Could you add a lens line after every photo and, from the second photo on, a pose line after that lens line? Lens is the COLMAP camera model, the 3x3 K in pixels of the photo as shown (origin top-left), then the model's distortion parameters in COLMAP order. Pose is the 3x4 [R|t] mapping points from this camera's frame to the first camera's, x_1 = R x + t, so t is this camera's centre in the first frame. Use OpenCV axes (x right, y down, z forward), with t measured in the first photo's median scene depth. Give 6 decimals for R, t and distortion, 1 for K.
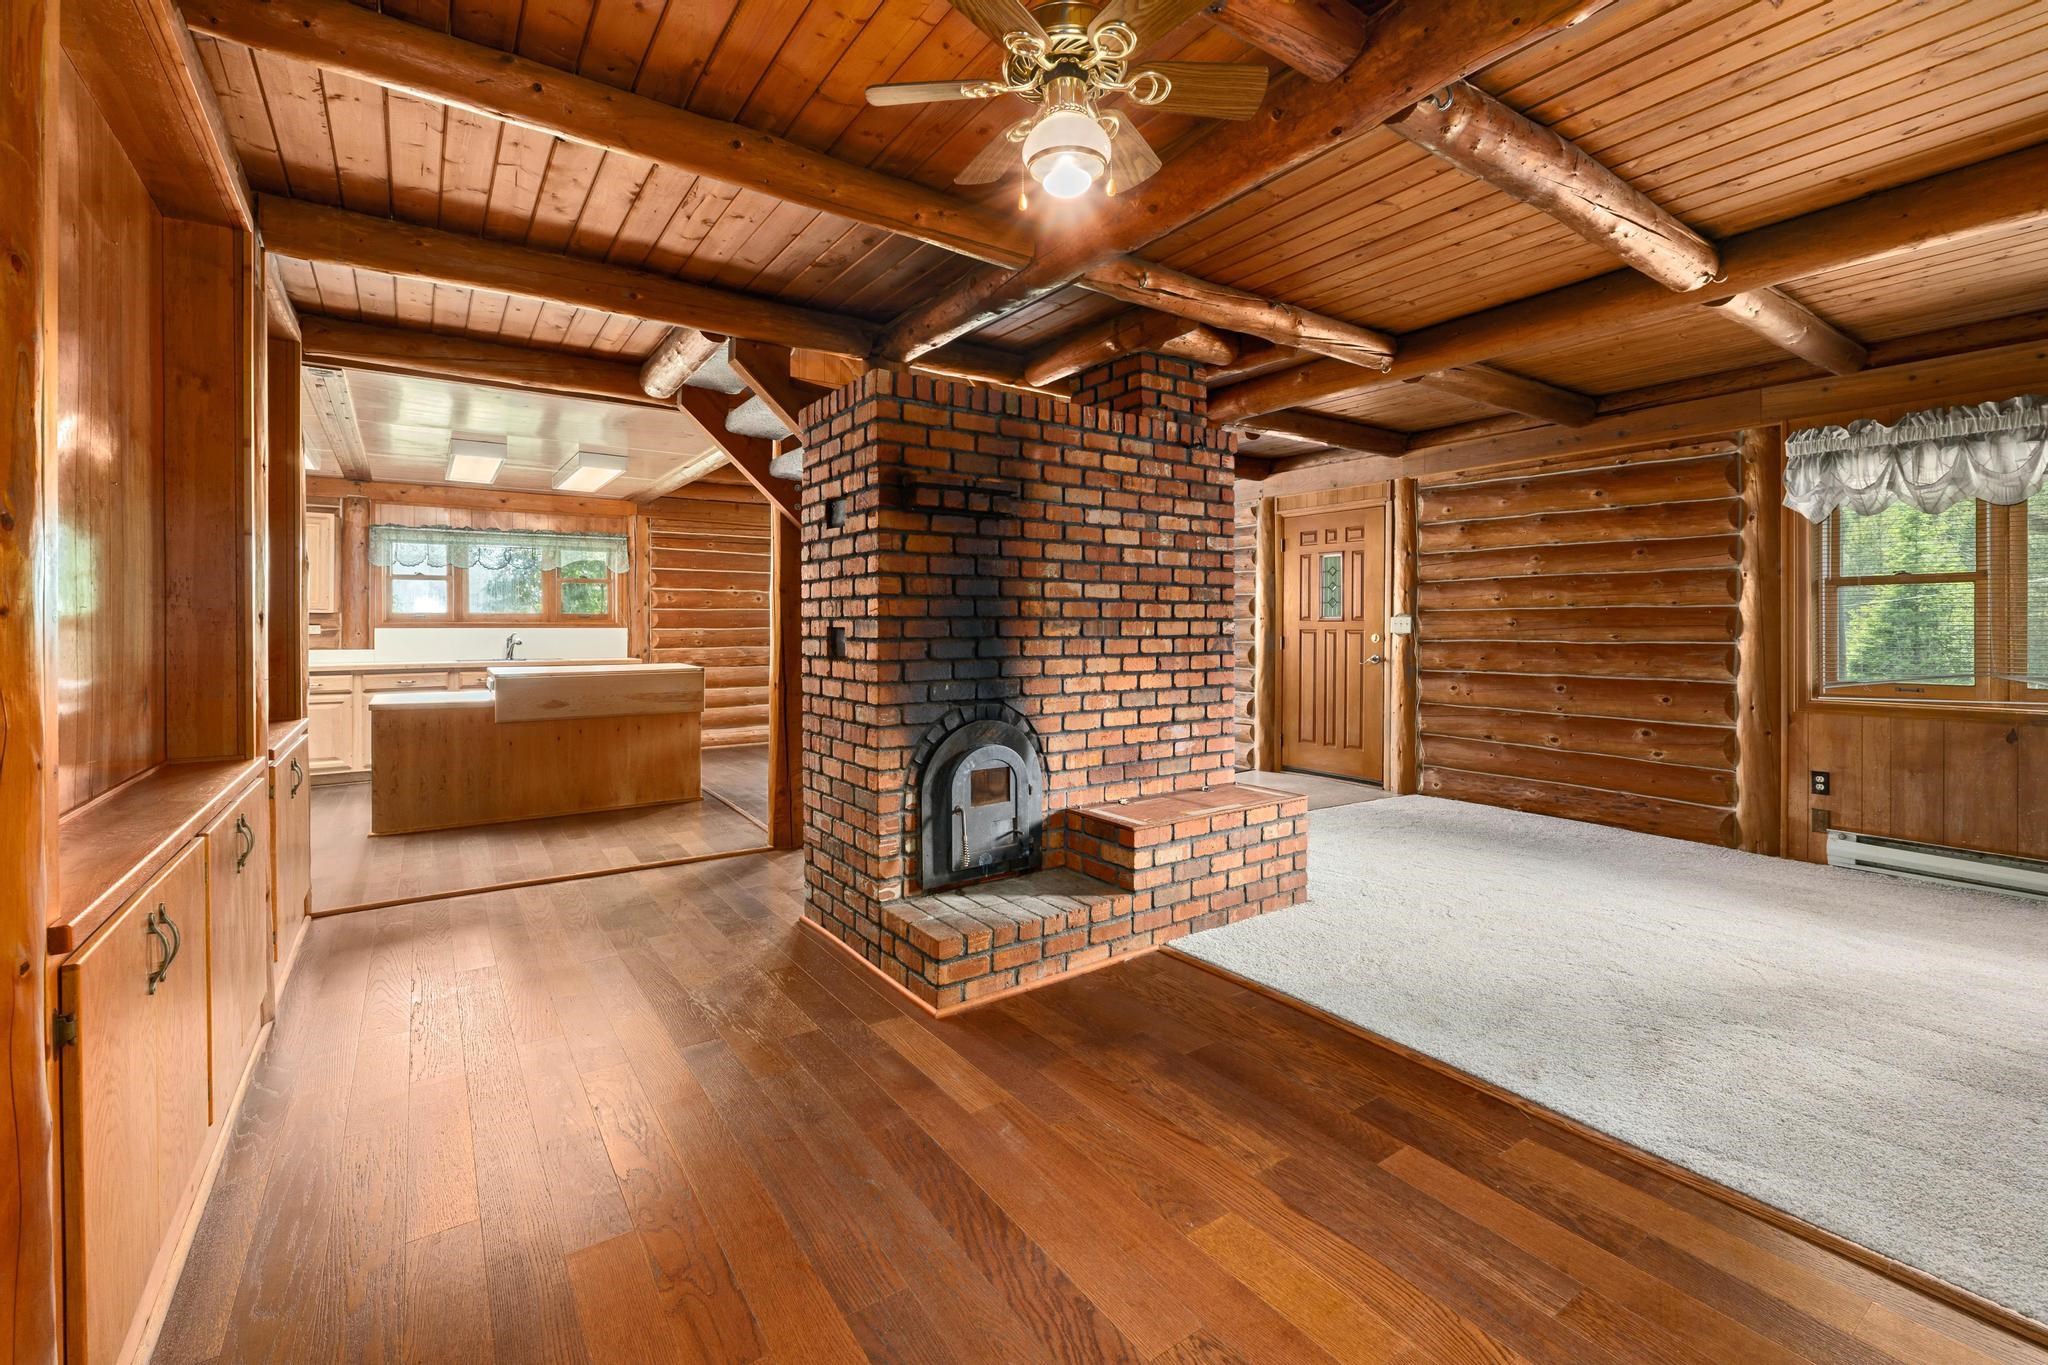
lens RADIAL K [[883.5, 0, 1020.7], [0, 883.5, 630.6], [0, 0, 1]] dist [-0.000621, -0.000010]
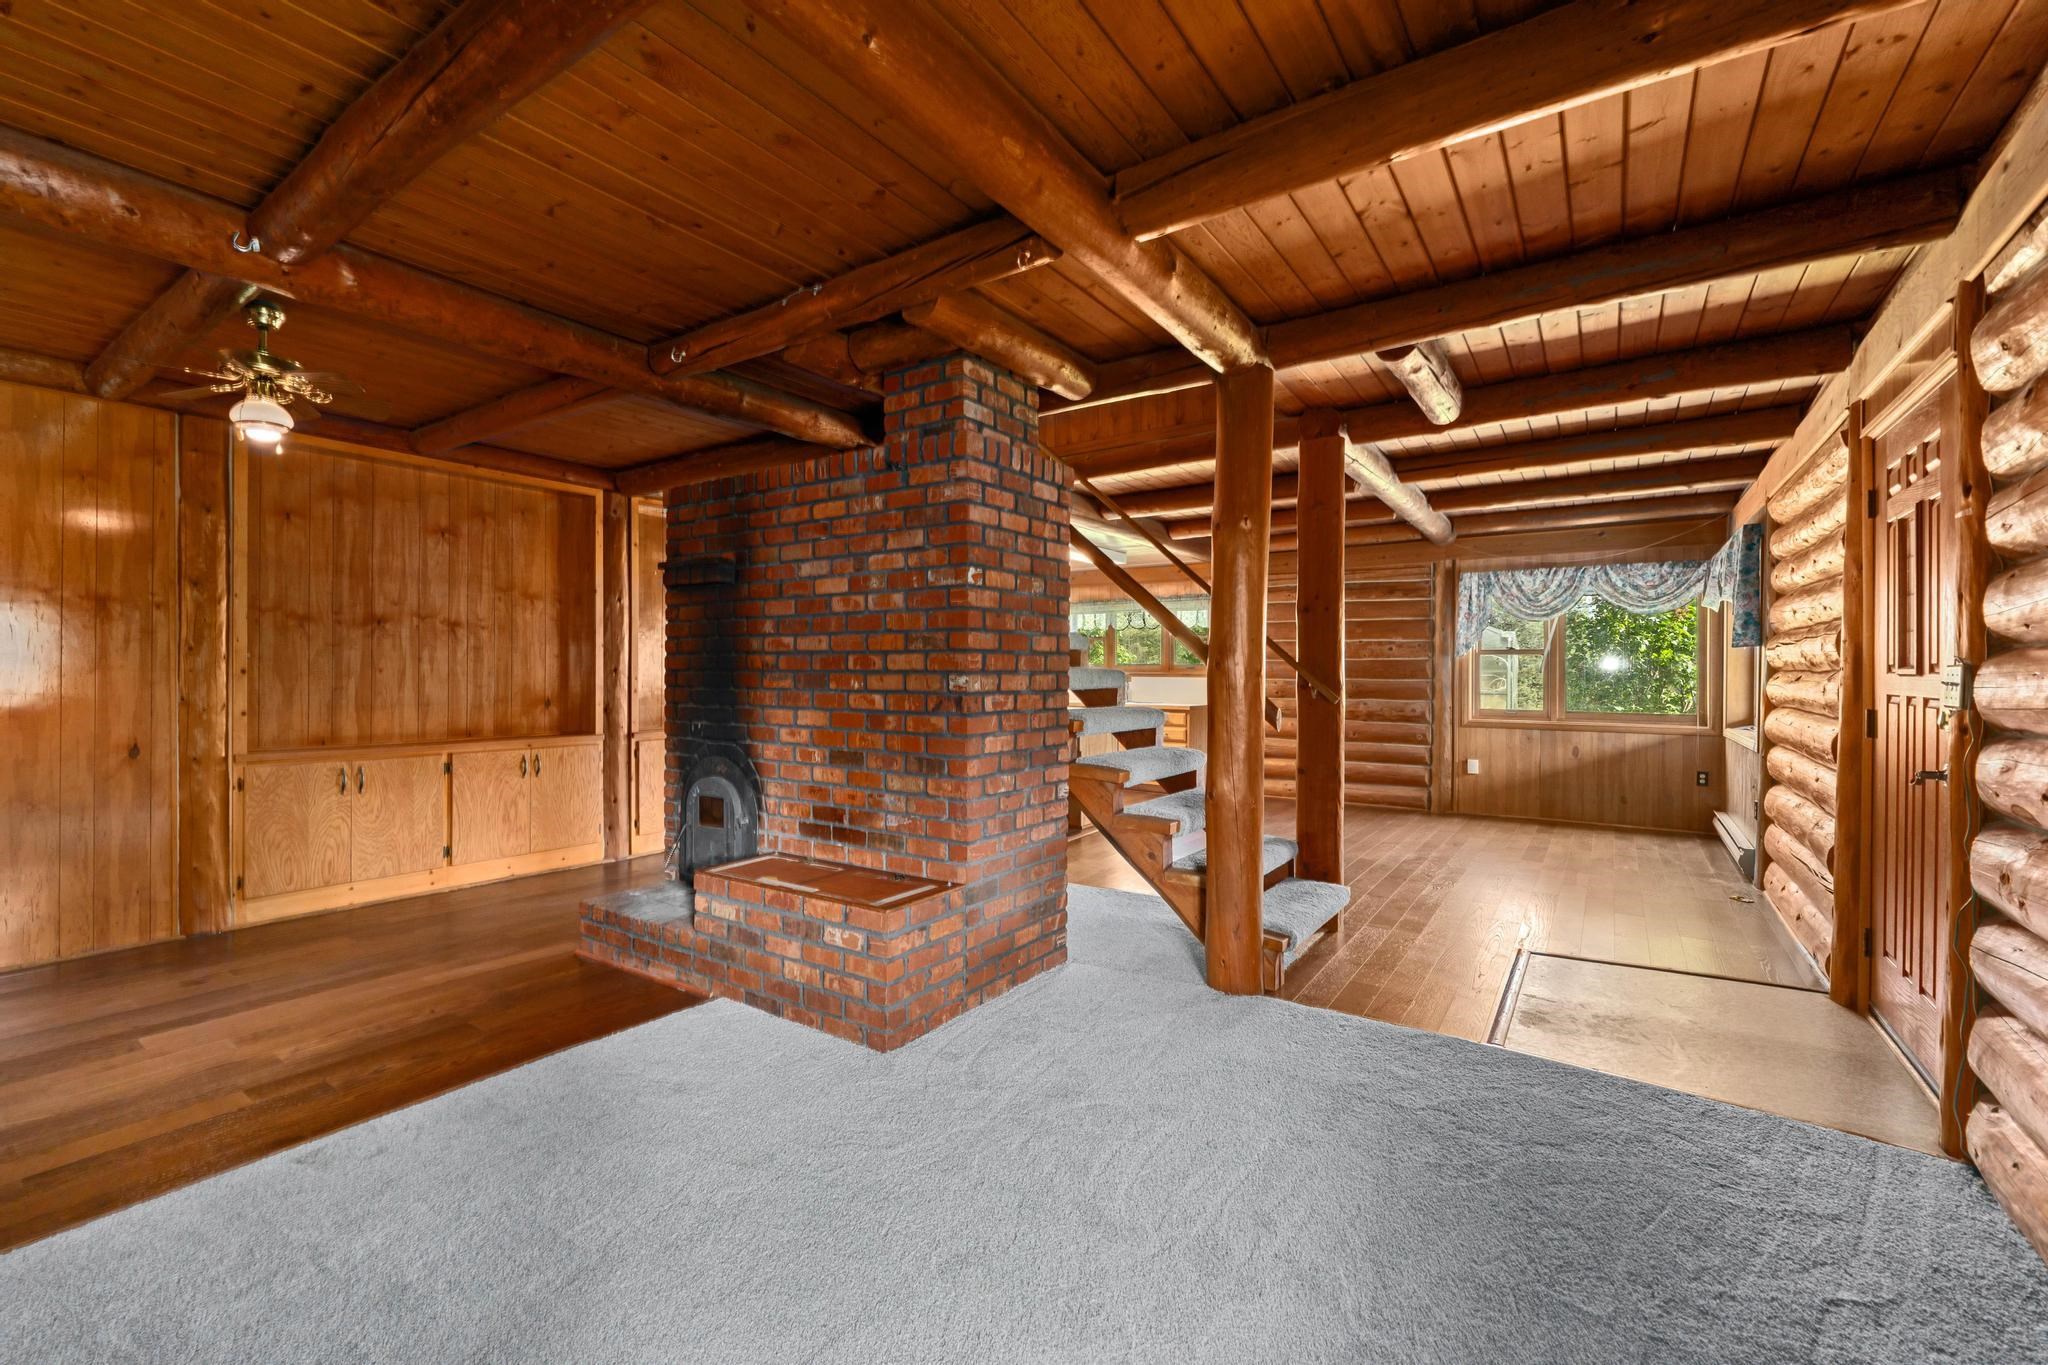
lens RADIAL K [[851.0, 0, 1017.3], [0, 851.0, 679.6], [0, 0, 1]] dist [-0.001615, -0.003689]
pose [[0.359051, 0.011298, -0.933249, 0.972251], [-0.010483, 0.999912, 0.008072, -0.012755], [0.933259, 0.006885, 0.359138, 0.795261]]
